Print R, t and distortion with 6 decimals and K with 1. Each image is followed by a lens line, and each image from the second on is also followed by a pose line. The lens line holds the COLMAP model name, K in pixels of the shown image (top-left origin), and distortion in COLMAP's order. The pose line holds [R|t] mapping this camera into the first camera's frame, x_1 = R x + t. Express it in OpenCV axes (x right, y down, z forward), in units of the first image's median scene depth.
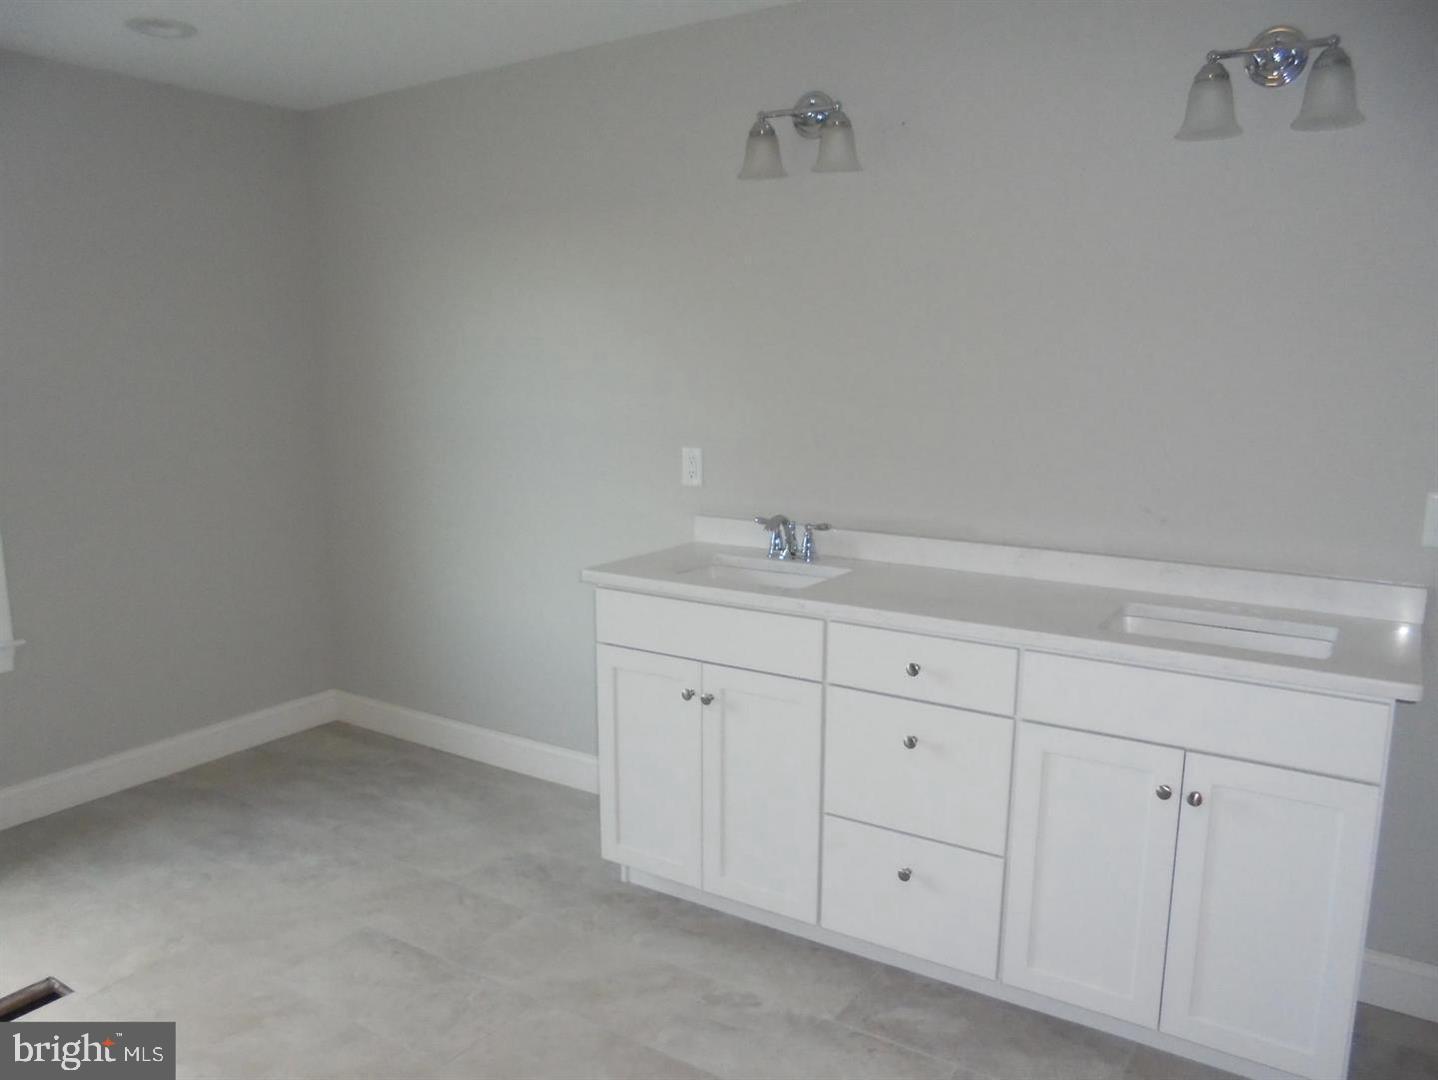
lens RADIAL K [[1084.0, 0, 717.8], [0, 1084.0, 550.2], [0, 0, 1]] dist [-0.136652, 0.116158]
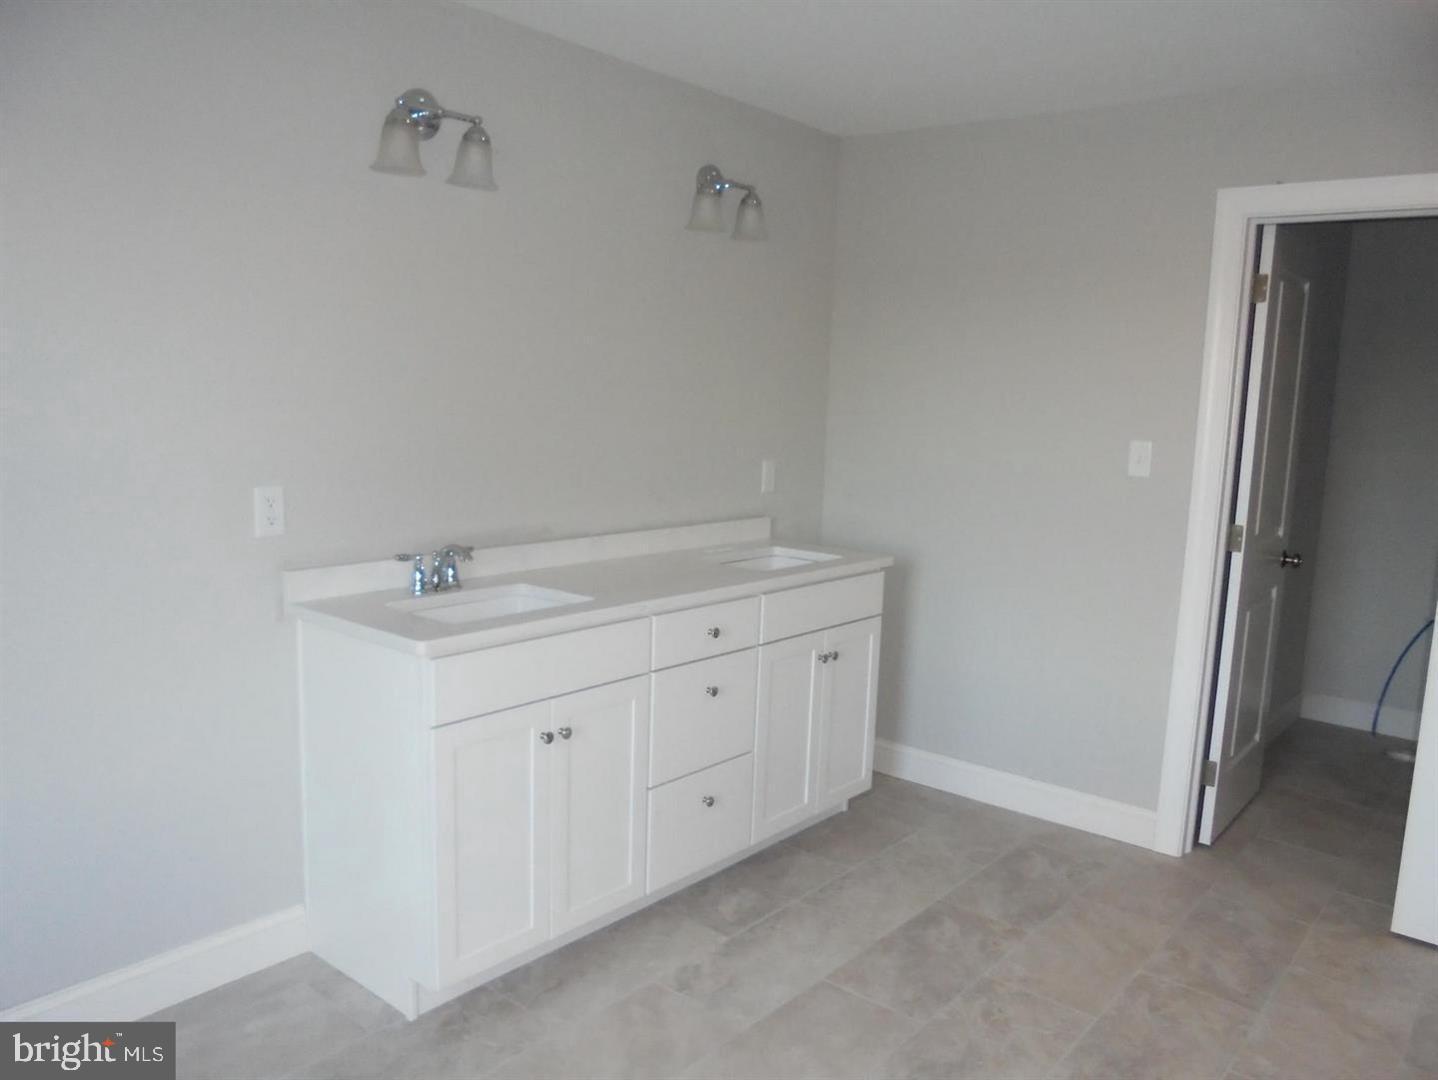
lens RADIAL K [[1106.4, 0, 721.0], [0, 1106.4, 544.7], [0, 0, 1]] dist [-0.057621, 0.004844]
pose [[0.122984, -0.145842, 0.981634, -0.916433], [0.136196, 0.982264, 0.128873, -0.133189], [-0.983019, 0.117845, 0.140666, 0.686651]]
